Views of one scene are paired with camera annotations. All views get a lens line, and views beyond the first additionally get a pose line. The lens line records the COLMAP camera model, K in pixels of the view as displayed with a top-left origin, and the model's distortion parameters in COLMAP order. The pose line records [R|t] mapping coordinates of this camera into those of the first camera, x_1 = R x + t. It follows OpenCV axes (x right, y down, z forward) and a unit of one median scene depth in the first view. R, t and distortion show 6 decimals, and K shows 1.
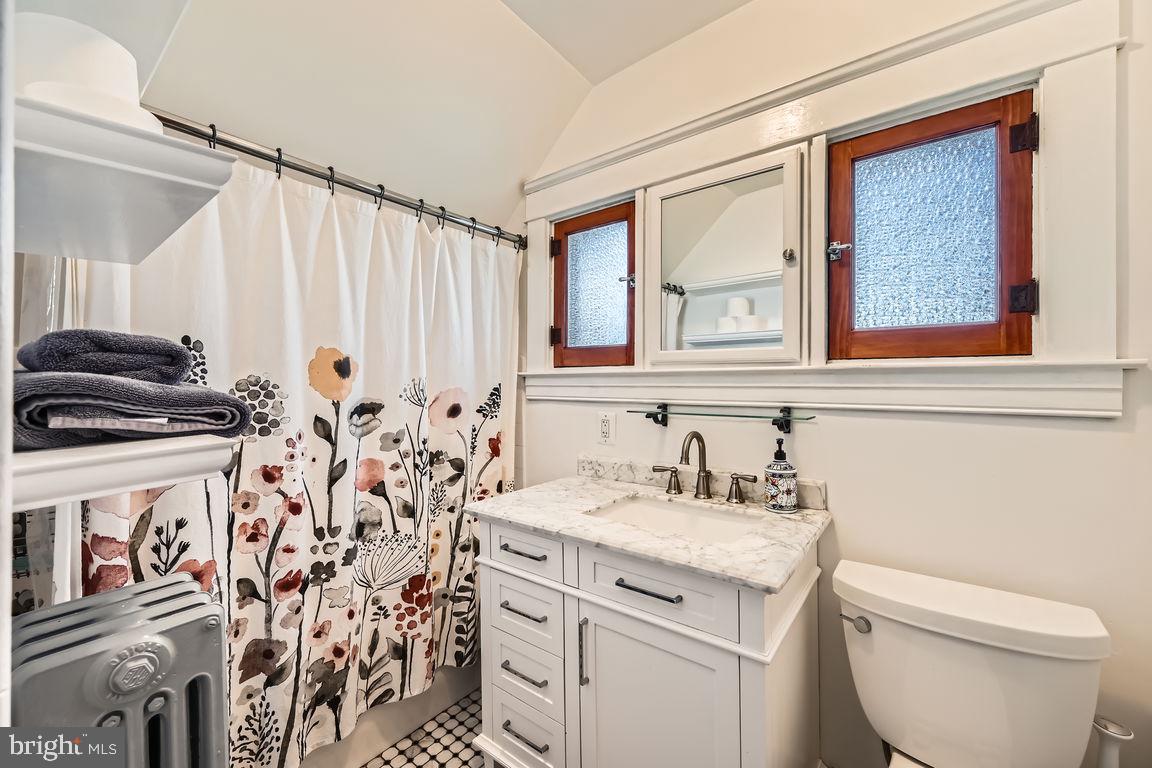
lens RADIAL K [[461.0, 0, 577.2], [0, 461.0, 383.0], [0, 0, 1]] dist [-0.002125, 0.000522]
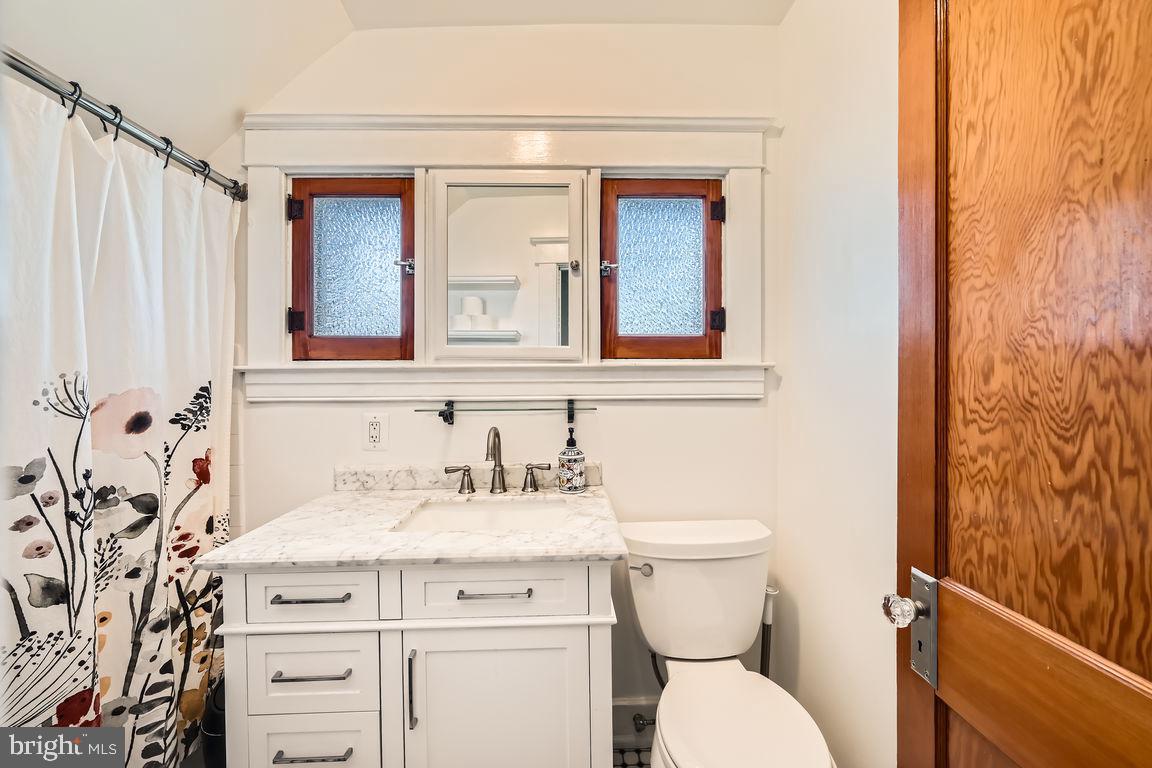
lens RADIAL K [[461.0, 0, 577.2], [0, 461.0, 380.3], [0, 0, 1]] dist [-0.002125, 0.000522]
pose [[0.770404, -0.005382, 0.637534, -0.220972], [0.006372, 0.999979, 0.000742, 0.003620], [-0.637525, 0.003491, 0.770422, 0.102134]]
